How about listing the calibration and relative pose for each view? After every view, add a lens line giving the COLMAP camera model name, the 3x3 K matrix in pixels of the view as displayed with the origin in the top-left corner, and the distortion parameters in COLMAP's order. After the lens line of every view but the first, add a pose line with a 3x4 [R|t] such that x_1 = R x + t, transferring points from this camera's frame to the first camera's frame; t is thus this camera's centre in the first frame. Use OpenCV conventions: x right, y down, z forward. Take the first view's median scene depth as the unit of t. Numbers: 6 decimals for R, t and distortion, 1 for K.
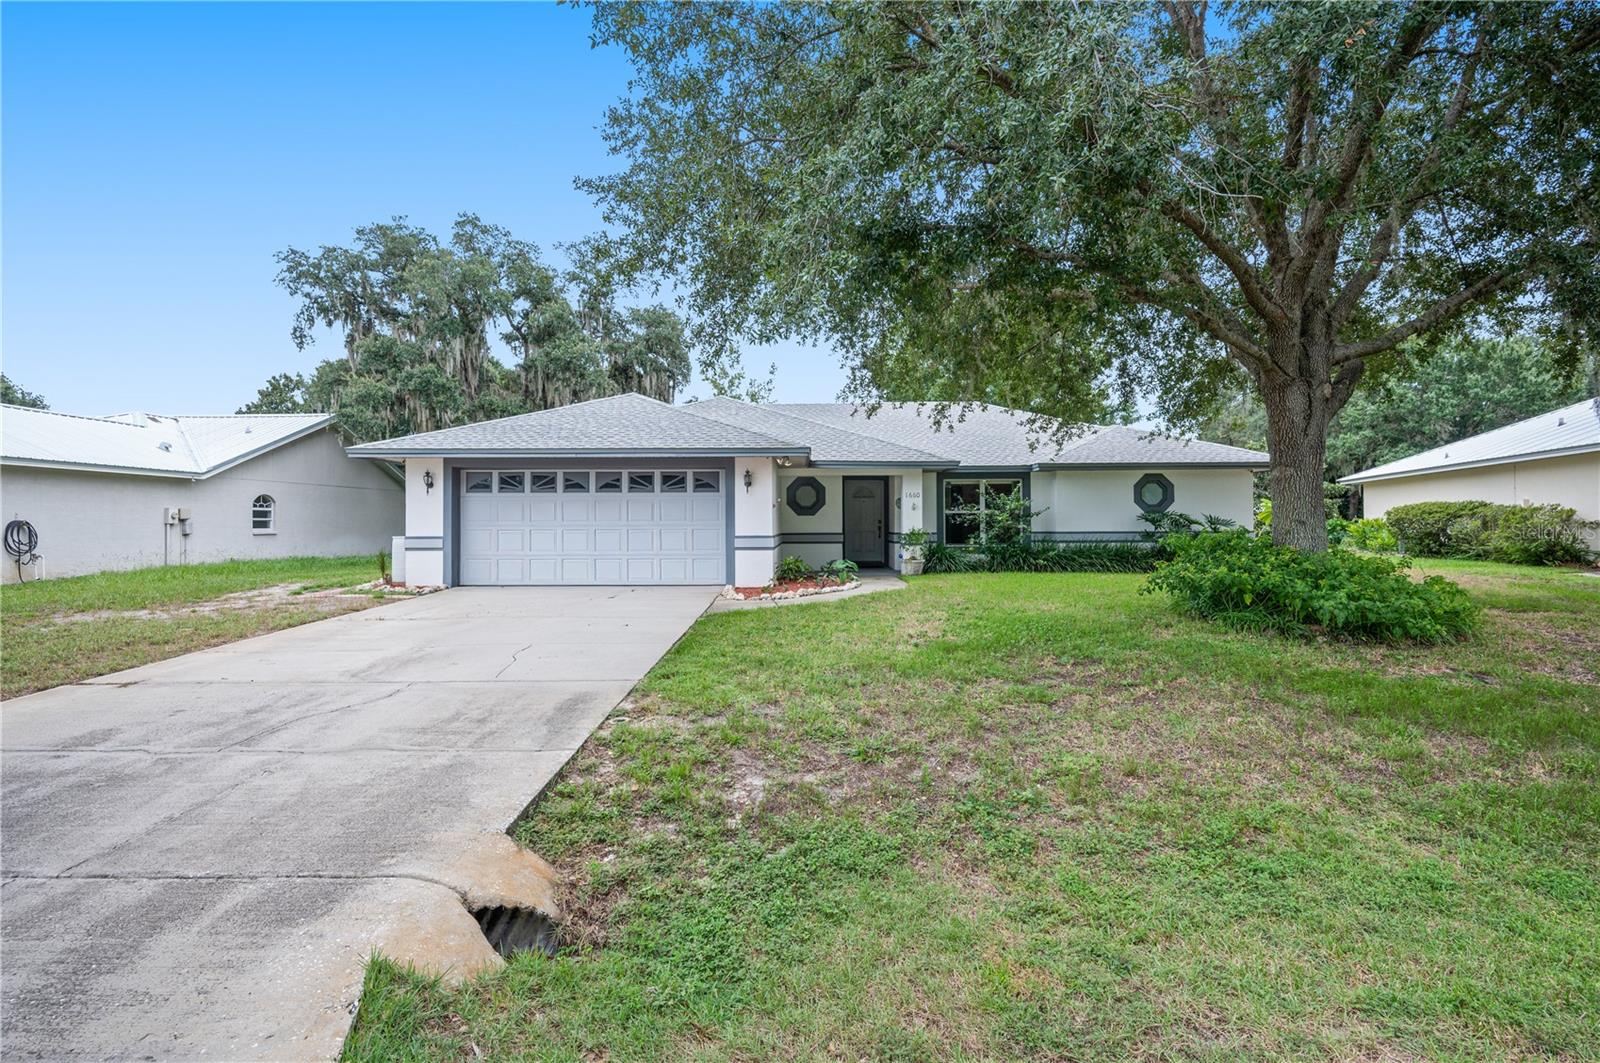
lens RADIAL K [[747.6, 0, 798.9], [0, 747.6, 523.3], [0, 0, 1]] dist [0.001592, 0.000021]
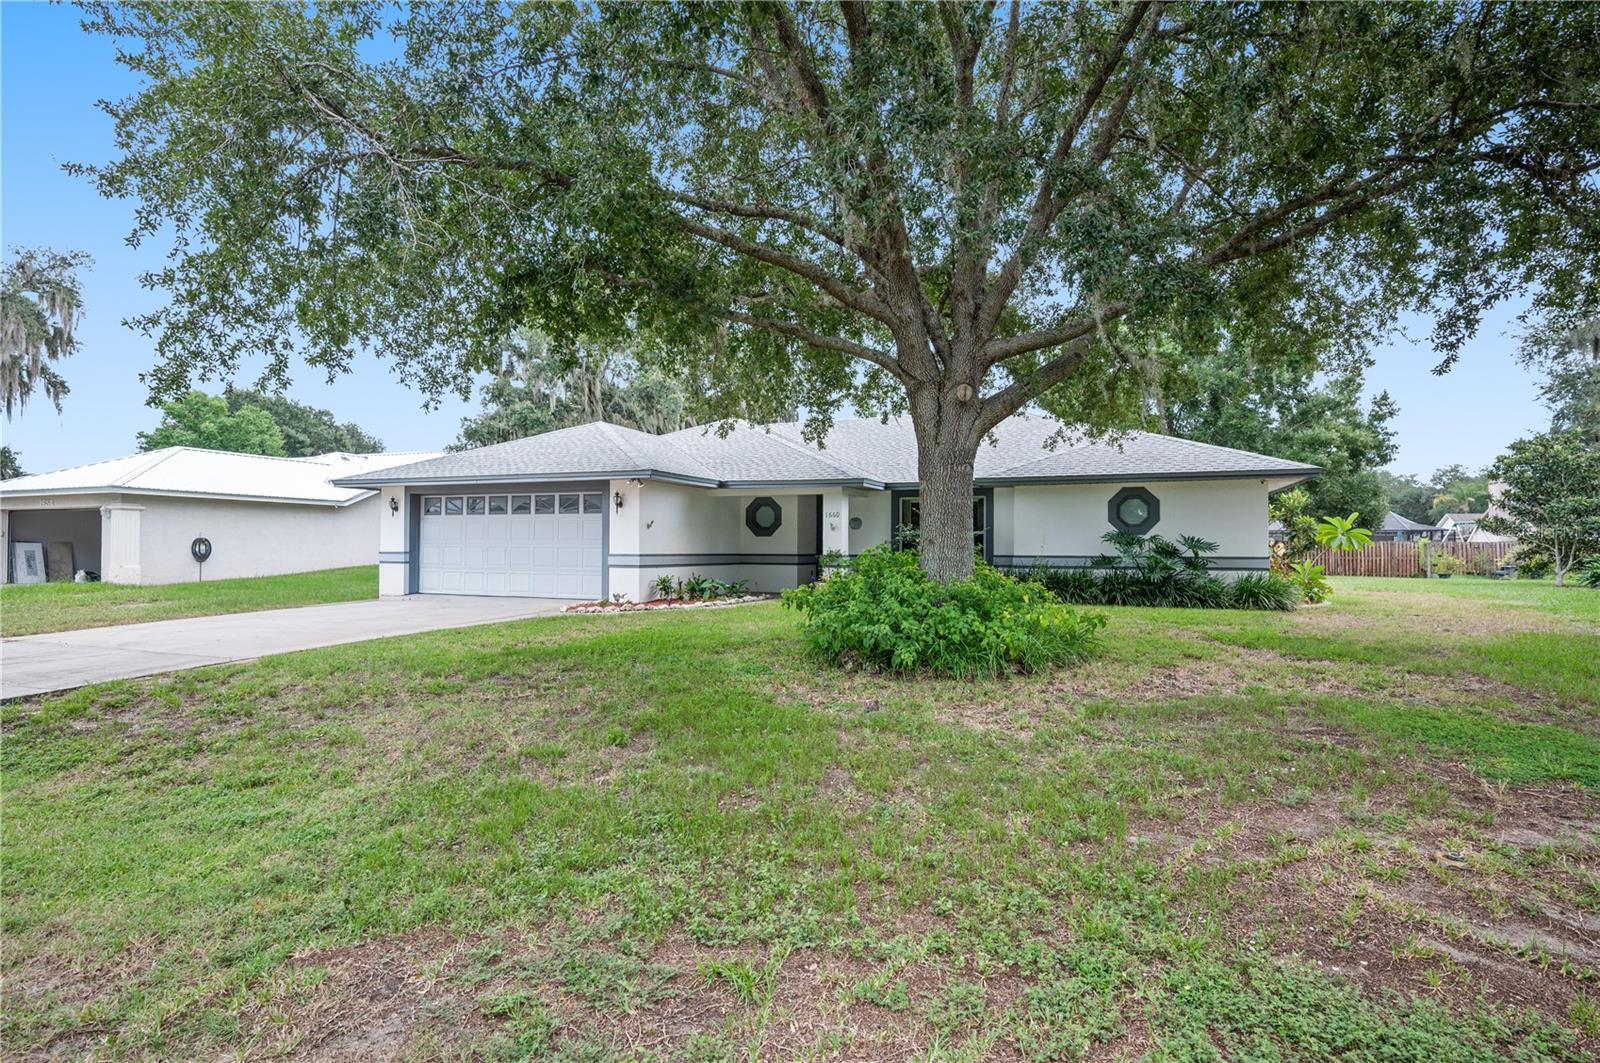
lens RADIAL K [[820.1, 0, 800.3], [0, 820.1, 538.9], [0, 0, 1]] dist [-0.002269, -0.000040]
pose [[0.928182, 0.004439, -0.372101, 0.588152], [-0.008828, 0.999910, -0.010091, 0.004721], [0.372022, 0.012652, 0.928138, 0.019470]]
